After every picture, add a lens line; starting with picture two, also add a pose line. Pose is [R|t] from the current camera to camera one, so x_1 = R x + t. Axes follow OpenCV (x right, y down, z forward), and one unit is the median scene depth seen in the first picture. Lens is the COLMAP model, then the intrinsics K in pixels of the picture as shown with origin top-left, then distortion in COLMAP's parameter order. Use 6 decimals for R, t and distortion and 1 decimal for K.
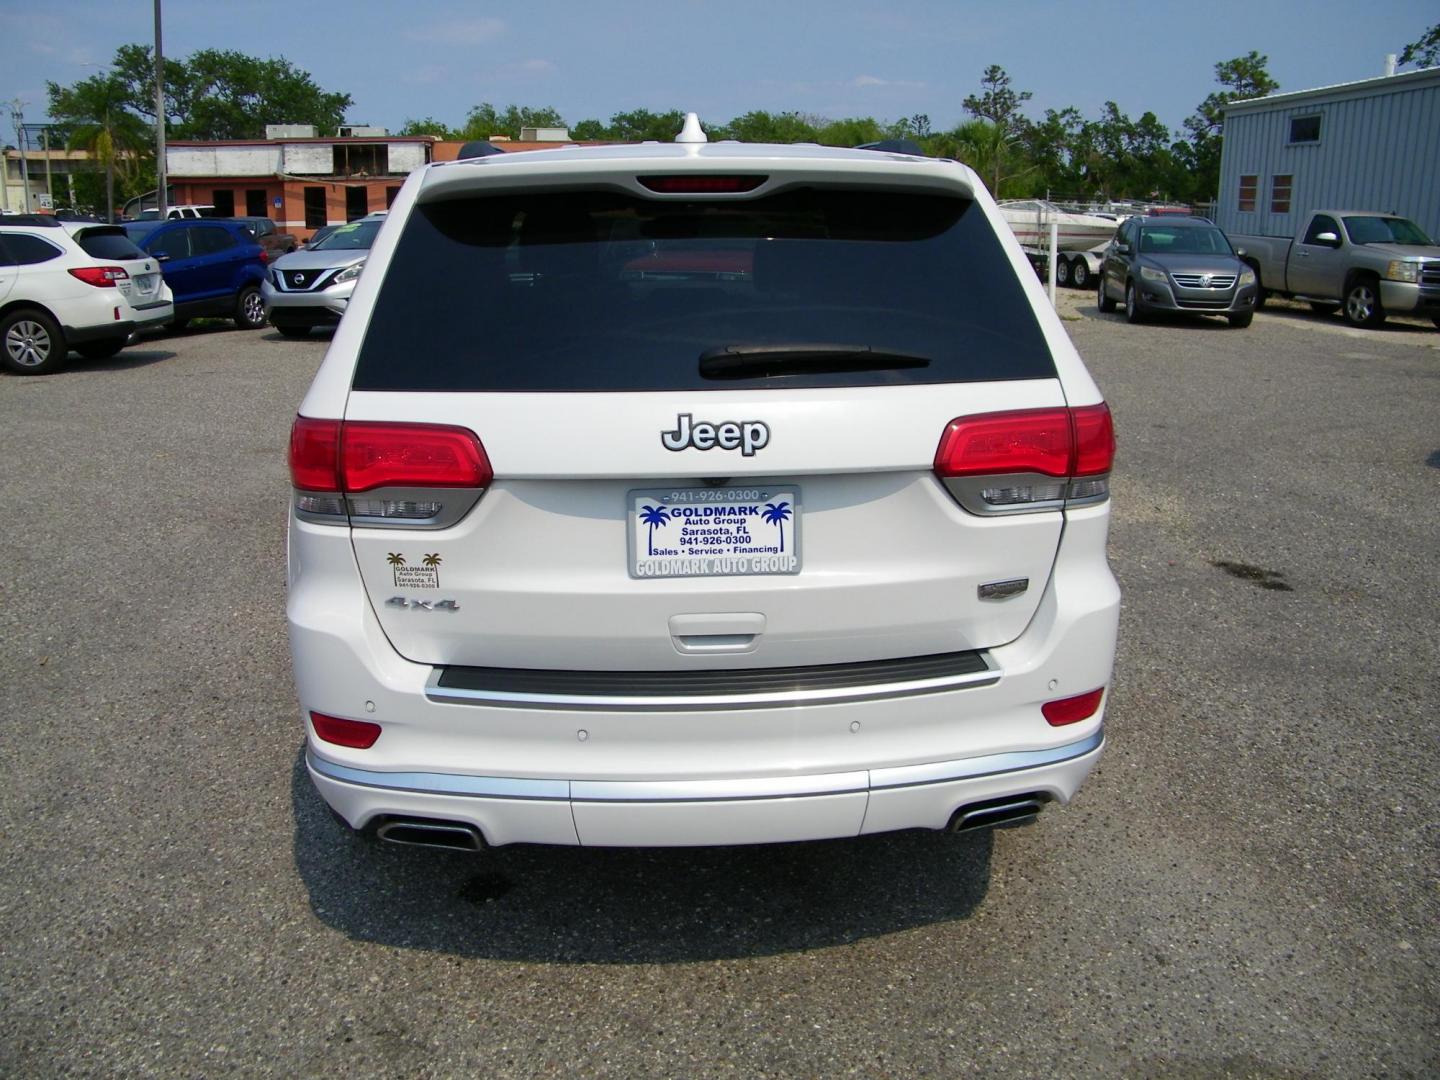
lens RADIAL K [[1223.3, 0, 709.8], [0, 1223.3, 506.5], [0, 0, 1]] dist [-0.188434, 0.157820]
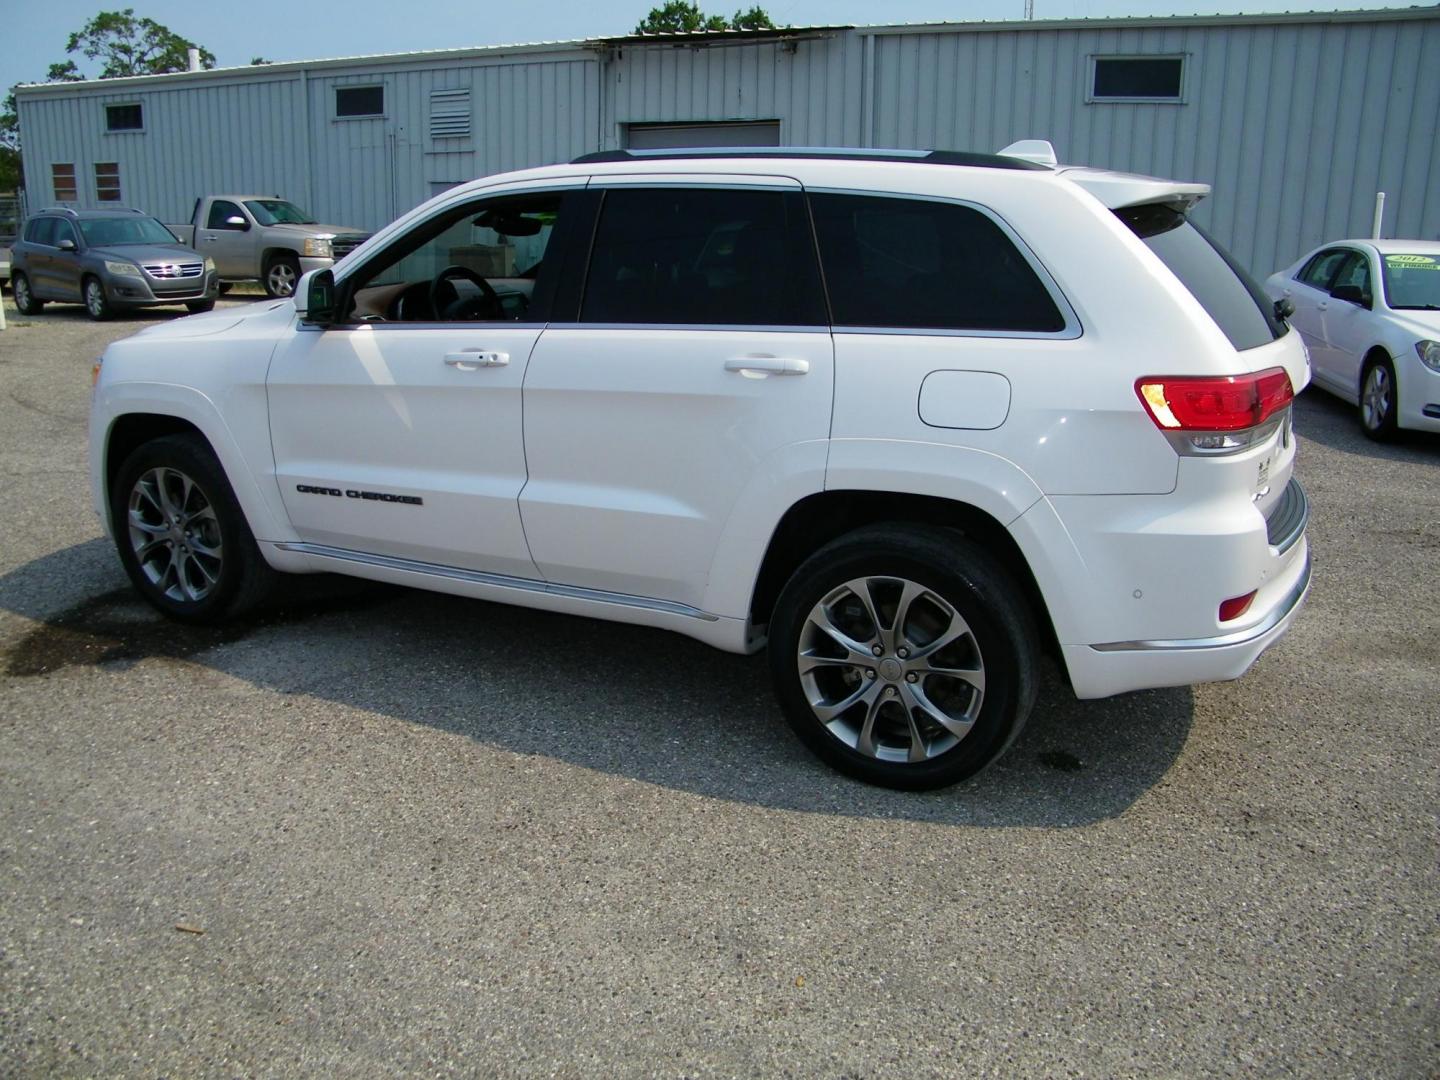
lens RADIAL K [[1223.3, 0, 704.1], [0, 1223.3, 527.5], [0, 0, 1]] dist [-0.188434, 0.157820]
pose [[0.510688, -0.221948, 0.830625, -0.146301], [0.198276, 0.970467, 0.137409, -0.017226], [-0.836591, 0.094520, 0.539612, 0.066995]]
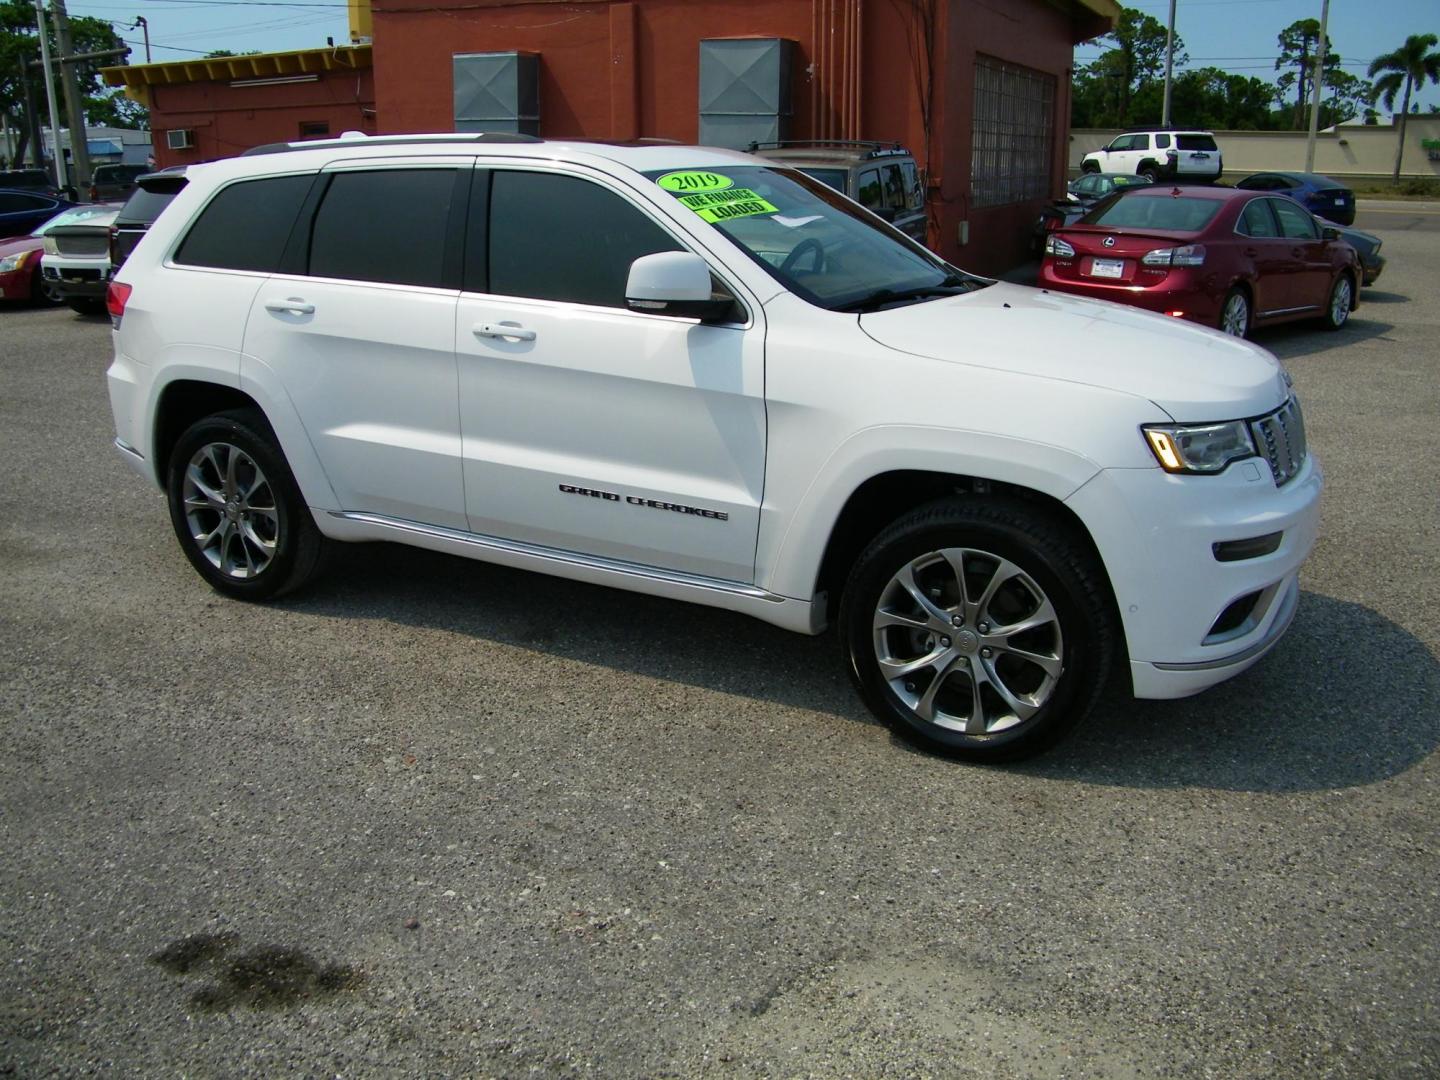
lens RADIAL K [[1223.3, 0, 725.9], [0, 1223.3, 509.2], [0, 0, 1]] dist [-0.188434, 0.157820]
pose [[-0.501828, 0.239760, -0.831074, 0.140830], [-0.207239, 0.899503, 0.384639, -0.065422], [0.839774, 0.365253, -0.401708, 0.254293]]
